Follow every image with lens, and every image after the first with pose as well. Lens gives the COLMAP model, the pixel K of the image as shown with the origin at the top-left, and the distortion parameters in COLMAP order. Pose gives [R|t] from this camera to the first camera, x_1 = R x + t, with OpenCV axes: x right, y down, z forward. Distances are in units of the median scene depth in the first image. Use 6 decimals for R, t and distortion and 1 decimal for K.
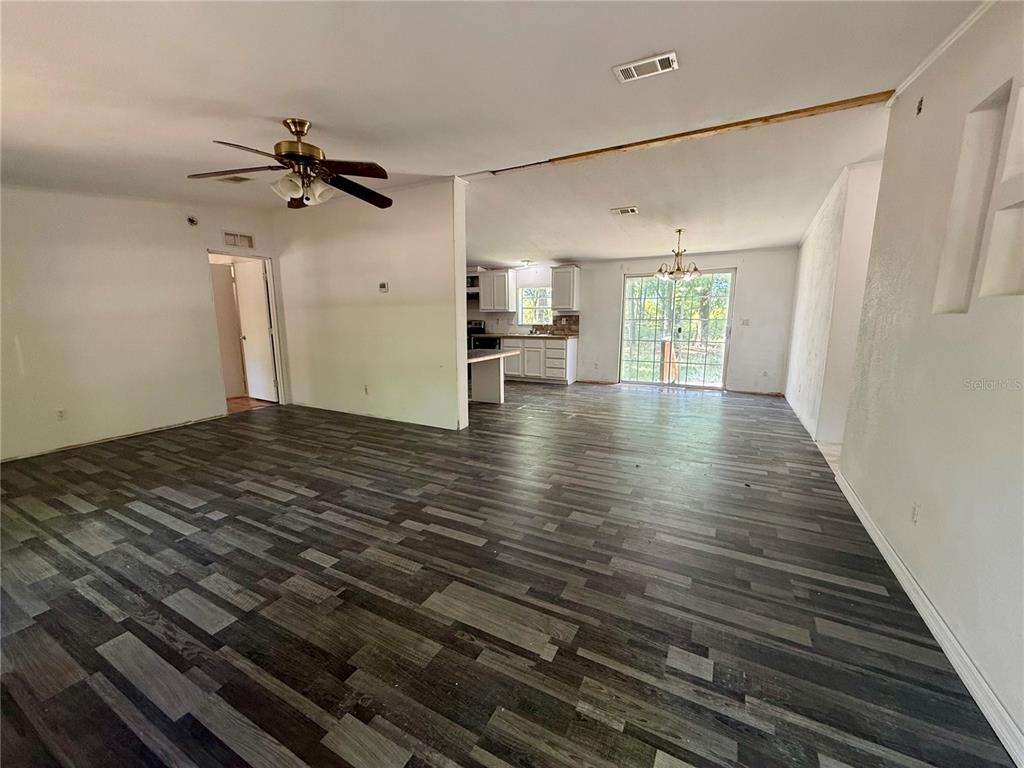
lens RADIAL K [[407.8, 0, 509.6], [0, 407.8, 384.9], [0, 0, 1]] dist [0.000777, -0.000654]
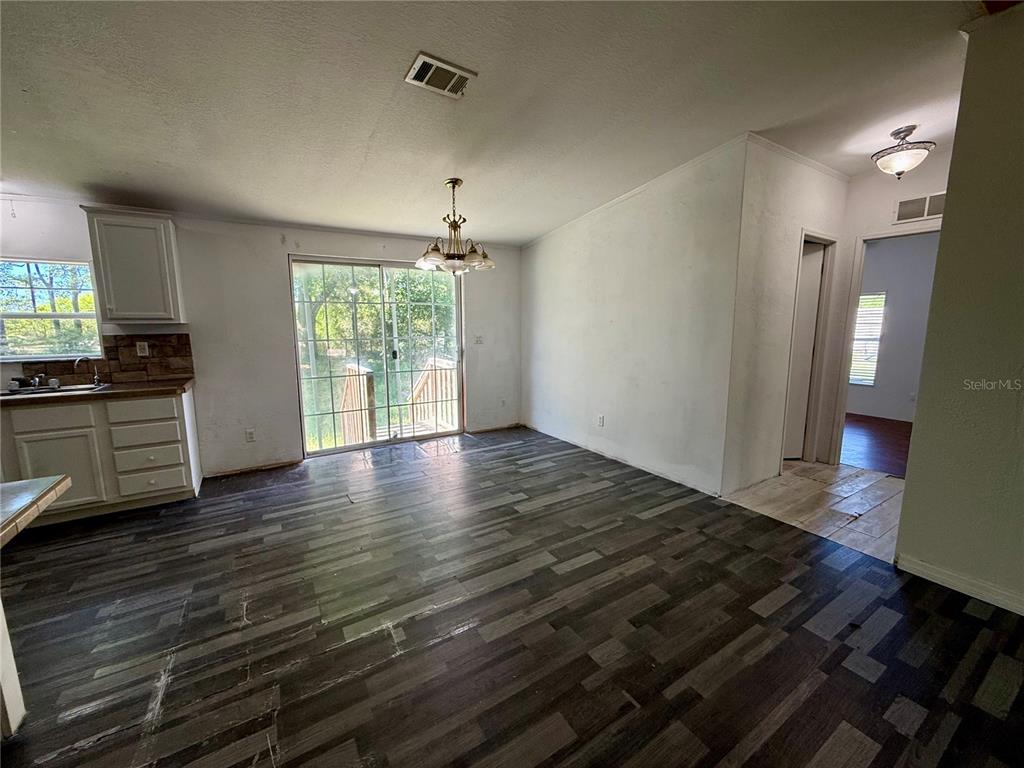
lens RADIAL K [[407.8, 0, 508.4], [0, 407.8, 384.1], [0, 0, 1]] dist [0.000777, -0.000654]
pose [[0.505048, -0.124341, 0.854088, -0.082813], [0.149489, 0.987214, 0.055324, -0.189716], [-0.850047, 0.099736, 0.517178, 1.020909]]
